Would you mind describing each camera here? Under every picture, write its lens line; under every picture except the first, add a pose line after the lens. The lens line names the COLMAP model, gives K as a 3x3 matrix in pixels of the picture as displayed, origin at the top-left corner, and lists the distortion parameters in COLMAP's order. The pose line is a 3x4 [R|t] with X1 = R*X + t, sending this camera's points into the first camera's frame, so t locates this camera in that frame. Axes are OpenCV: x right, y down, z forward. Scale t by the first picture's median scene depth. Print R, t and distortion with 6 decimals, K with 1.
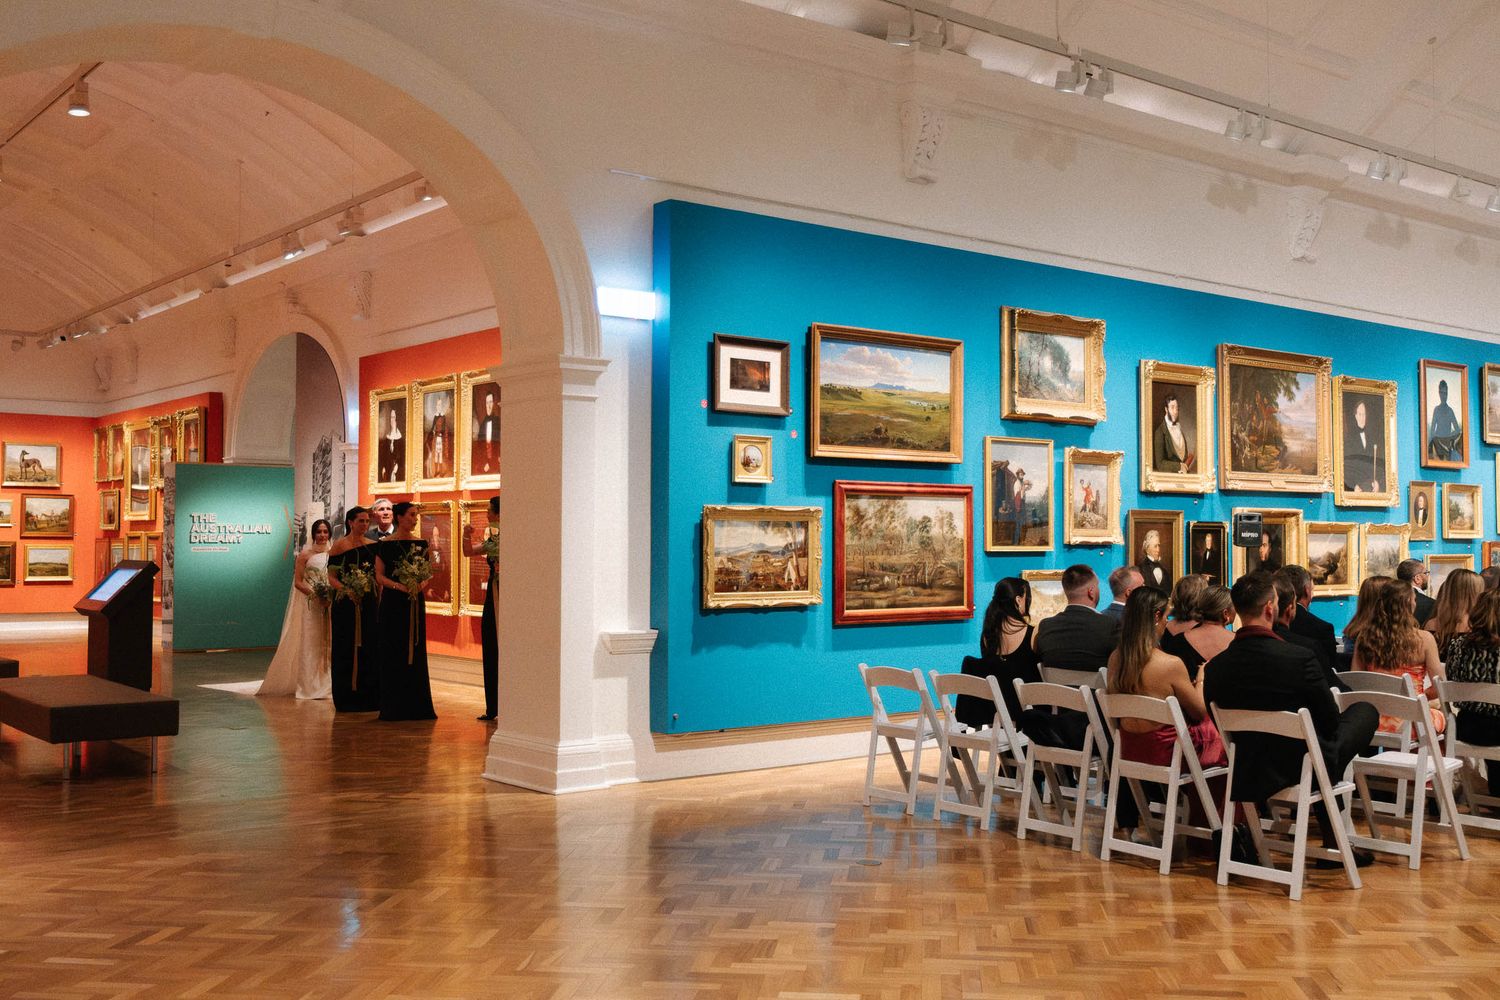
lens RADIAL K [[1566.2, 0, 750.1], [0, 1566.2, 499.5], [0, 0, 1]] dist [-0.007272, 0.000000]
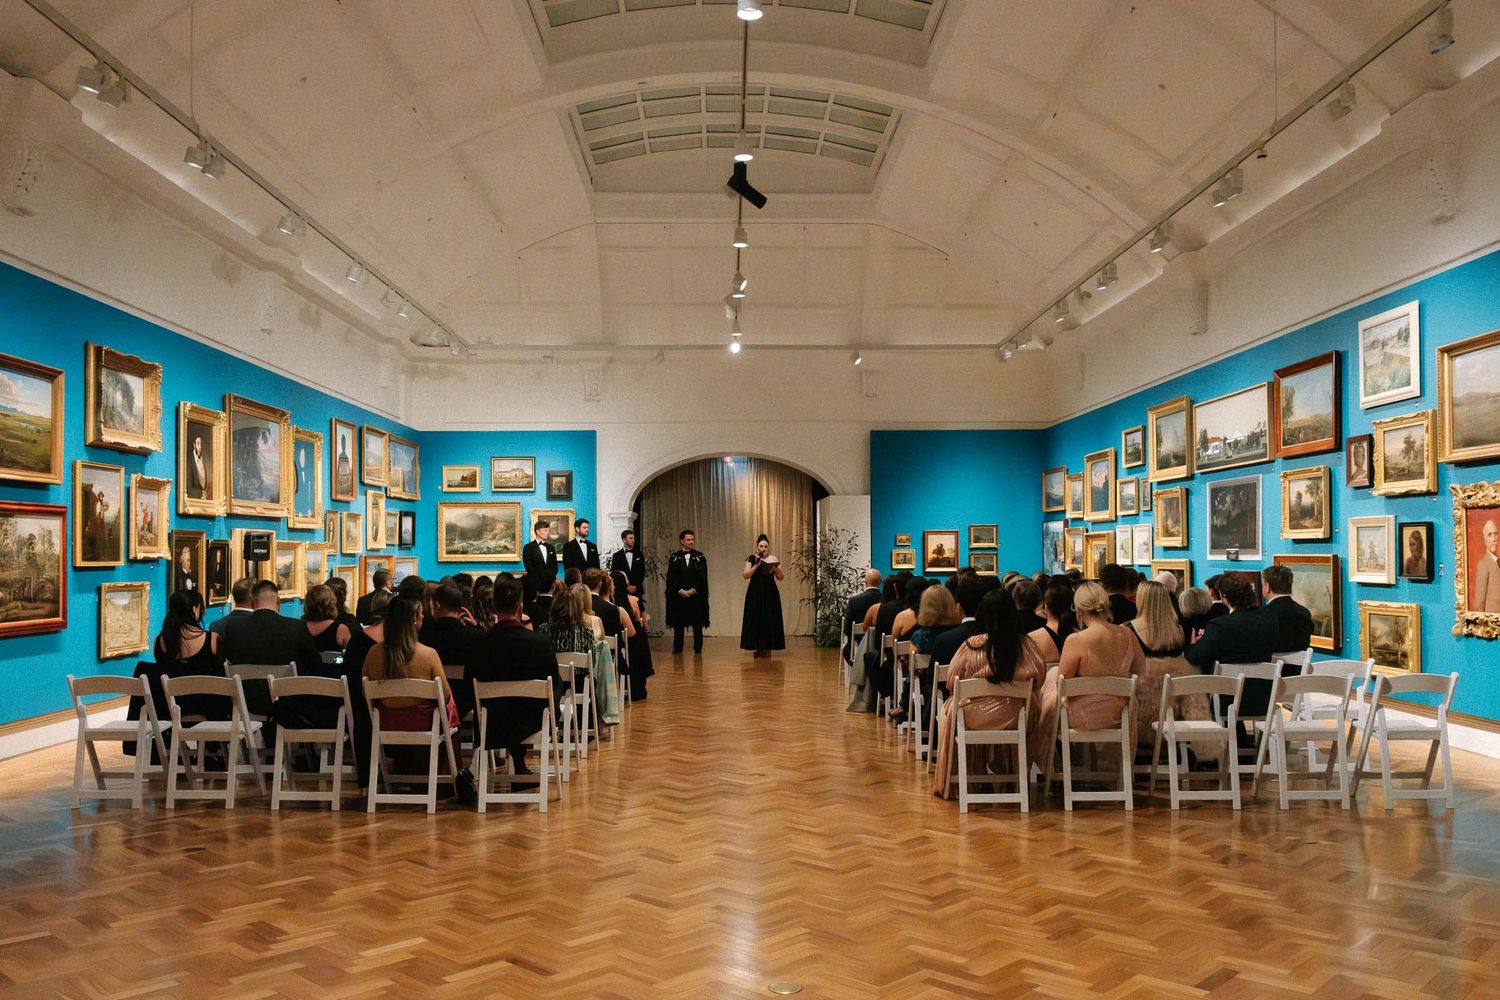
lens RADIAL K [[1241.0, 0, 744.6], [0, 1241.0, 545.5], [0, 0, 1]] dist [0.007467, -0.003867]
pose [[0.605846, 0.003265, 0.795575, -0.245696], [-0.019772, 0.999745, 0.010953, -0.000012], [-0.795336, -0.022366, 0.605756, 0.105733]]
